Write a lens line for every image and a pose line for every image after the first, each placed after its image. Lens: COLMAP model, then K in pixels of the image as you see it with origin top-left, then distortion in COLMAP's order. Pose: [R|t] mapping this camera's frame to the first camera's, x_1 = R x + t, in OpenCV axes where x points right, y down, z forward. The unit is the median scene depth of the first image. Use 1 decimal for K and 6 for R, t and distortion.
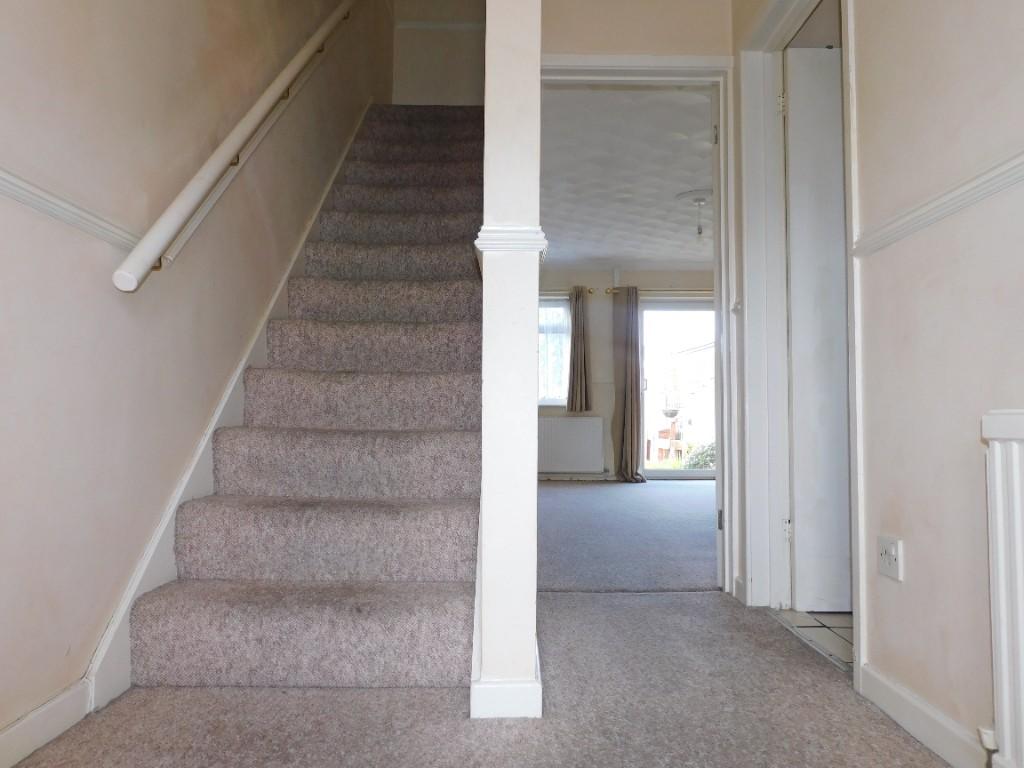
lens RADIAL K [[694.4, 0, 512.0], [0, 694.4, 384.0], [0, 0, 1]] dist [-0.024042, -0.001206]
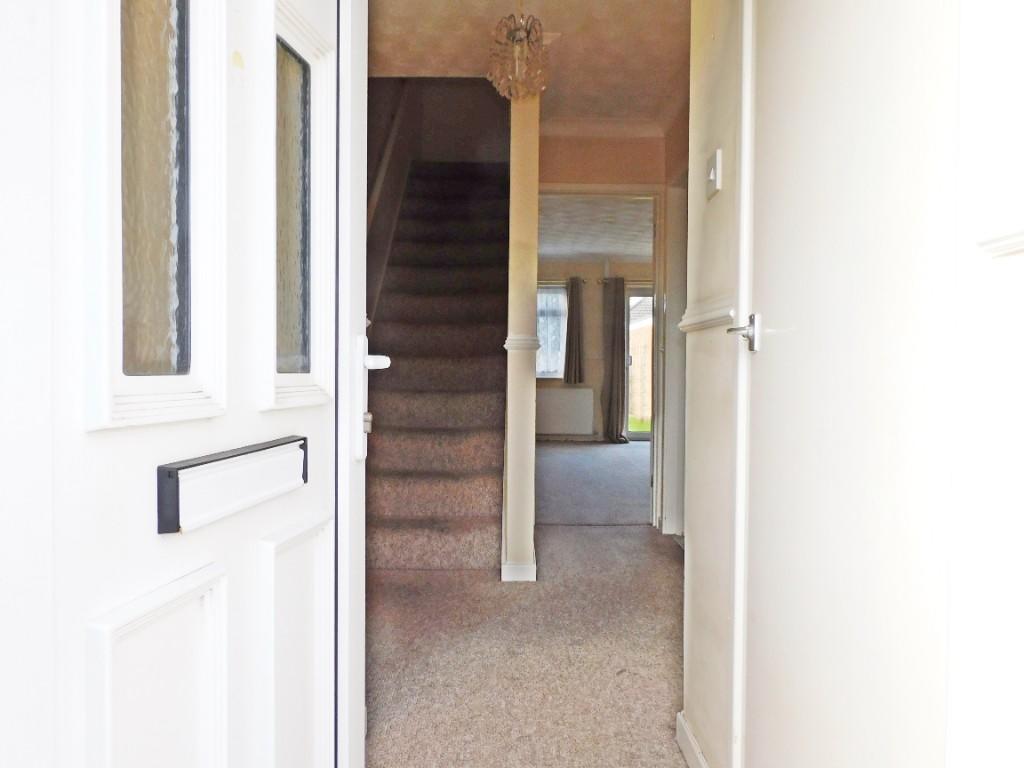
lens RADIAL K [[748.4, 0, 512.0], [0, 748.4, 384.0], [0, 0, 1]] dist [-0.000010, -0.008376]
pose [[0.999993, 0.003559, -0.001446, -0.019775], [-0.003422, 0.996316, 0.085684, -0.208644], [0.001745, -0.085679, 0.996321, -0.838937]]
